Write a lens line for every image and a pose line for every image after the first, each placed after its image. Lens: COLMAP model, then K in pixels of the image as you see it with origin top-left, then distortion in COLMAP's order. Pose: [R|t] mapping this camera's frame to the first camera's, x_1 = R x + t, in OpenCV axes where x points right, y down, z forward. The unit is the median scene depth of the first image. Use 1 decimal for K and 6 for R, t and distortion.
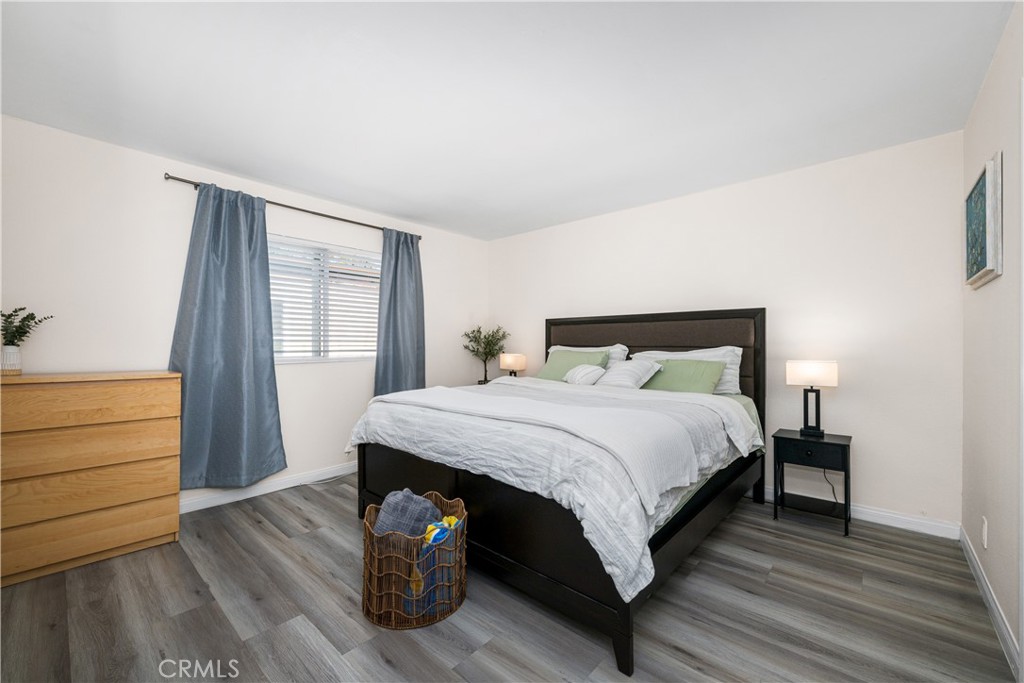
lens RADIAL K [[413.6, 0, 511.3], [0, 413.6, 345.9], [0, 0, 1]] dist [-0.001332, 0.000620]
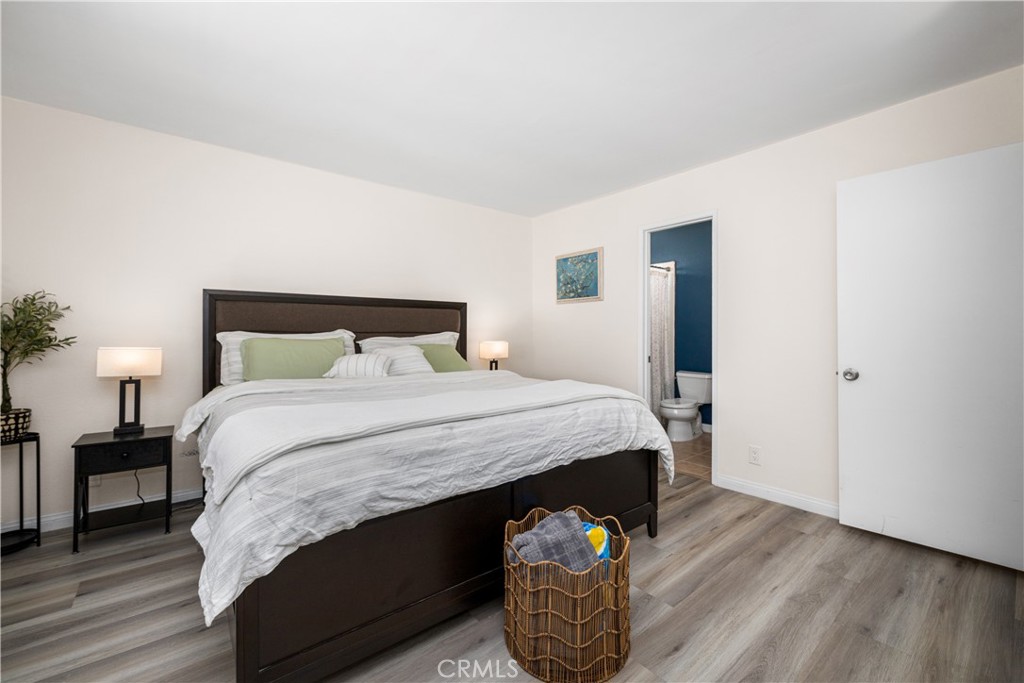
lens RADIAL K [[420.3, 0, 530.9], [0, 420.3, 324.1], [0, 0, 1]] dist [0.002942, -0.000313]
pose [[0.132558, 0.017343, 0.991024, -0.559534], [-0.001800, 0.999849, -0.017257, -0.000245], [-0.991174, 0.000503, 0.132569, 0.497909]]
